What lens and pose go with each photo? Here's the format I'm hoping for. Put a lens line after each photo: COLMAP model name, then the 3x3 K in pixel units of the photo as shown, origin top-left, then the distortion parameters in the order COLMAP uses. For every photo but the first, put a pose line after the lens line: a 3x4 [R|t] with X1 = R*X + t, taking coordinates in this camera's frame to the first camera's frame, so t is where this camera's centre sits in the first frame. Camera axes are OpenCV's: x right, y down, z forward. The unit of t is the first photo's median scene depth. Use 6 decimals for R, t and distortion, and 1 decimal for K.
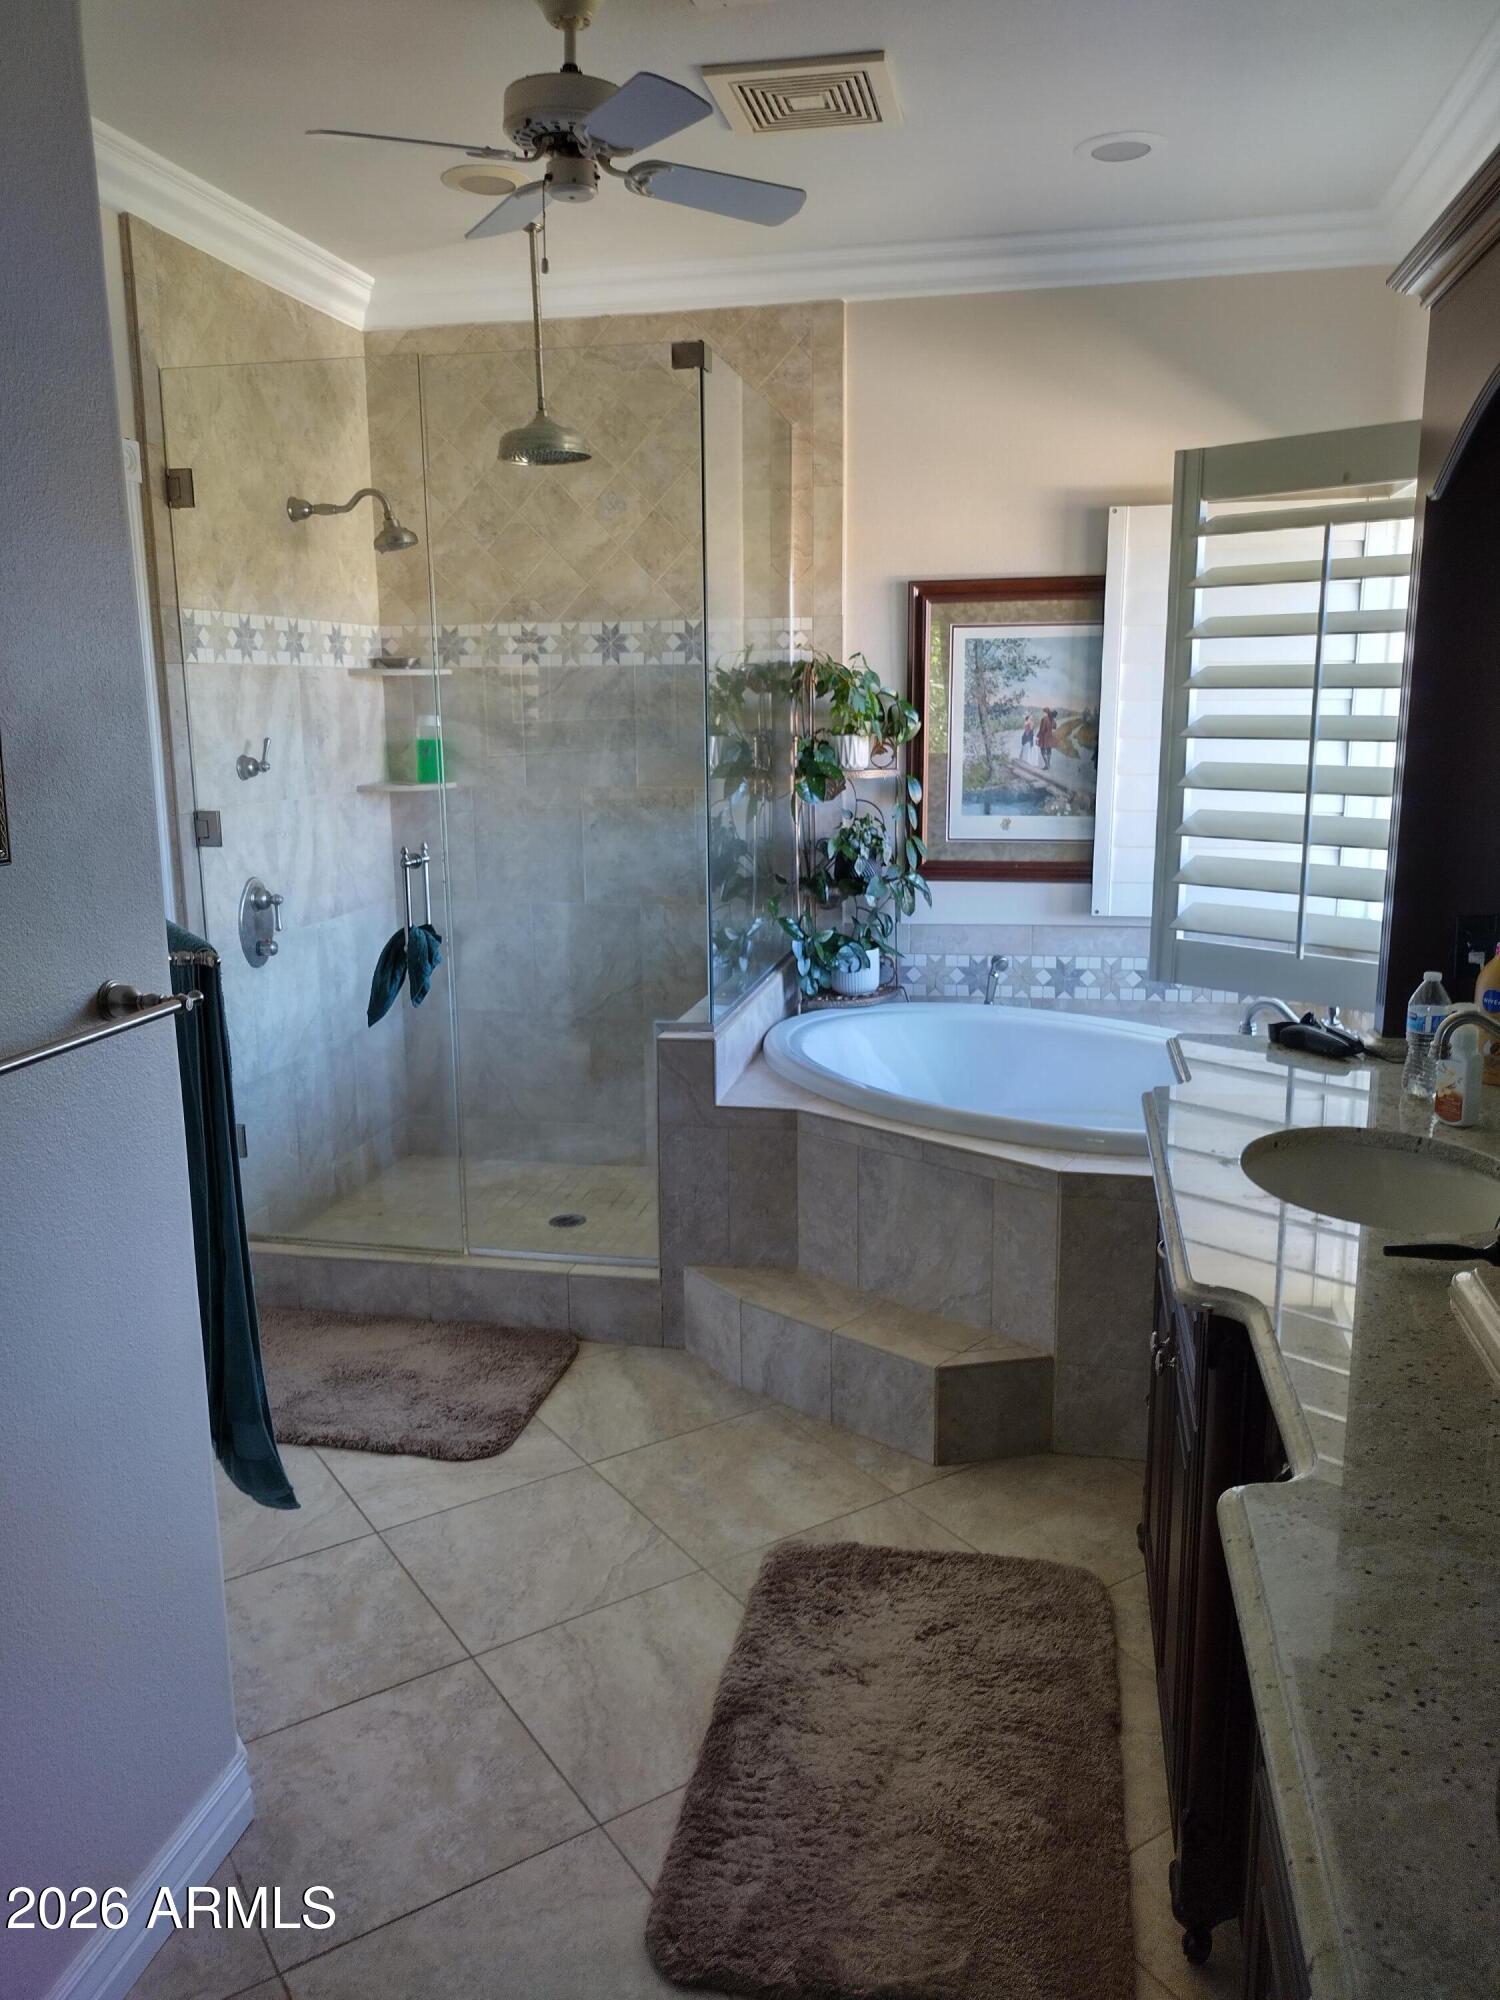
lens RADIAL K [[1498.3, 0, 755.4], [0, 1498.3, 1001.5], [0, 0, 1]] dist [0.033256, -0.031894]
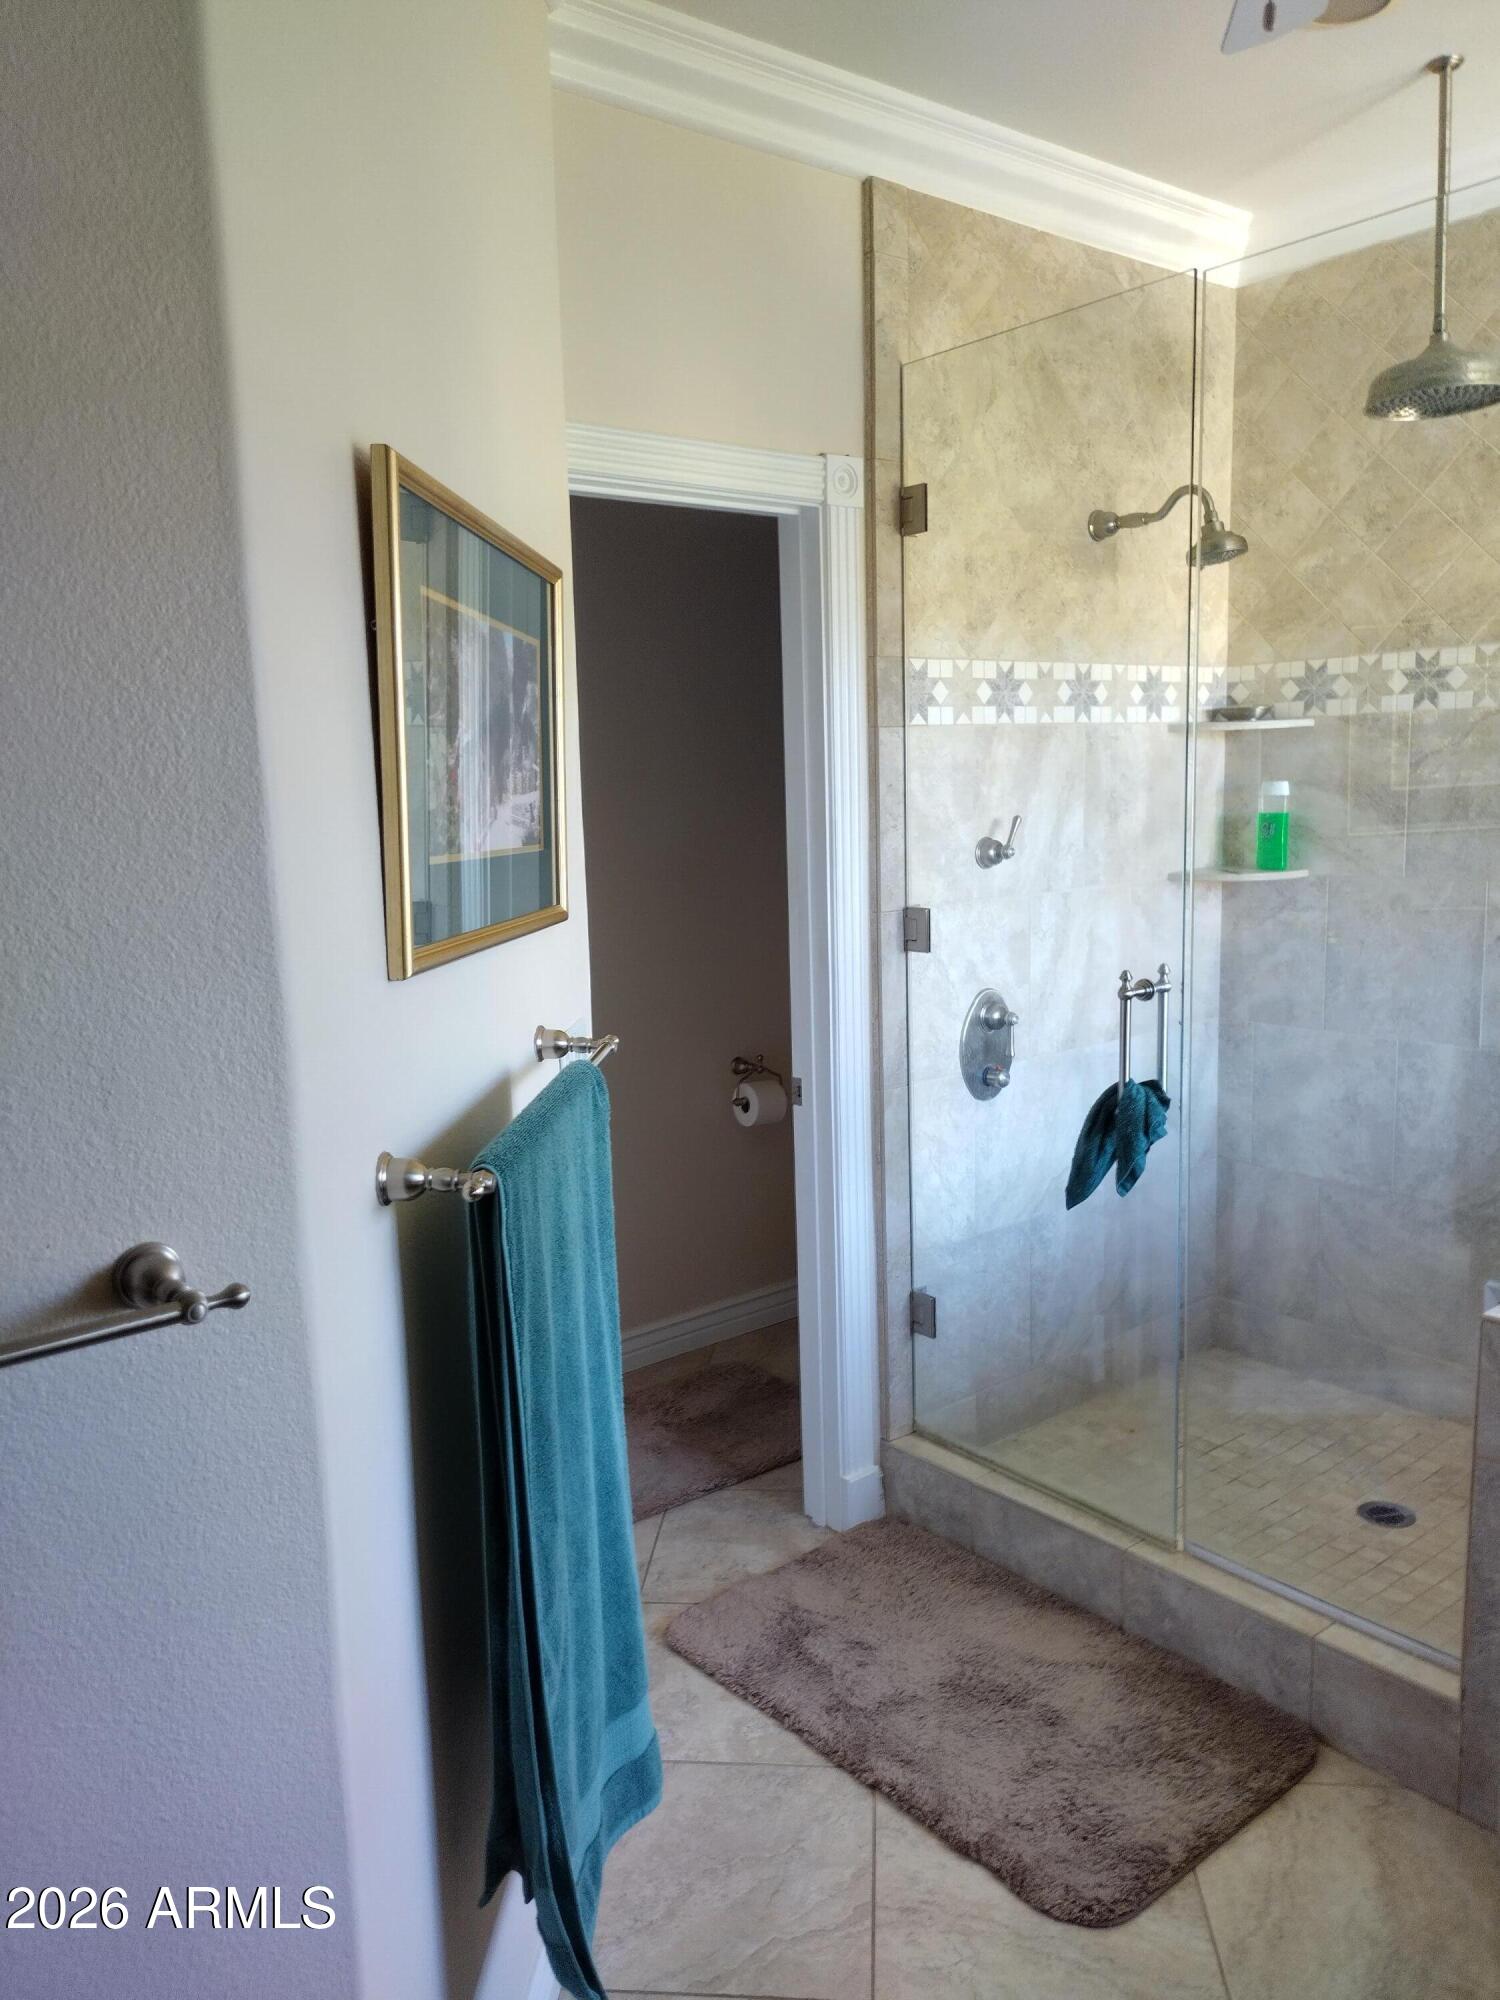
lens RADIAL K [[1498.3, 0, 752.0], [0, 1498.3, 1007.6], [0, 0, 1]] dist [0.033256, -0.031894]
pose [[0.779684, 0.082756, -0.620681, 0.063986], [-0.102728, 0.994703, 0.003580, -0.062542], [0.617689, 0.060970, 0.784055, 0.297645]]
